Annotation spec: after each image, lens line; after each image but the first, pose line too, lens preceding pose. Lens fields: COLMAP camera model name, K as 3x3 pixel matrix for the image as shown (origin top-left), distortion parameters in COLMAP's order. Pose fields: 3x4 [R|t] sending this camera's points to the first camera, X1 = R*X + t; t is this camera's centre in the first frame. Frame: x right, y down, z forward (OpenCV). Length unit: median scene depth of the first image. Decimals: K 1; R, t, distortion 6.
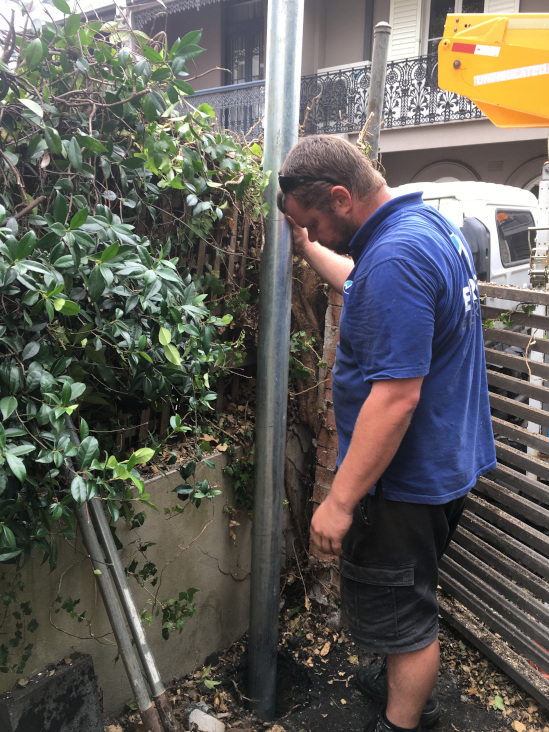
lens RADIAL K [[624.0, 0, 274.5], [0, 624.0, 366.0], [0, 0, 1]] dist [0.084242, -0.116780]
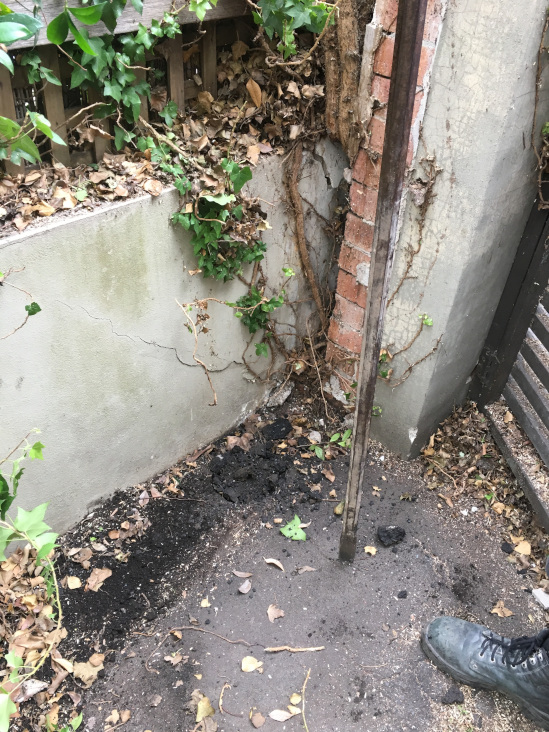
lens RADIAL K [[624.0, 0, 274.5], [0, 624.0, 366.0], [0, 0, 1]] dist [0.084242, -0.116780]
pose [[0.998144, 0.046590, -0.039217, 0.023939], [-0.027256, 0.917645, 0.396465, 0.049097], [0.054459, -0.394660, 0.917212, 0.328072]]
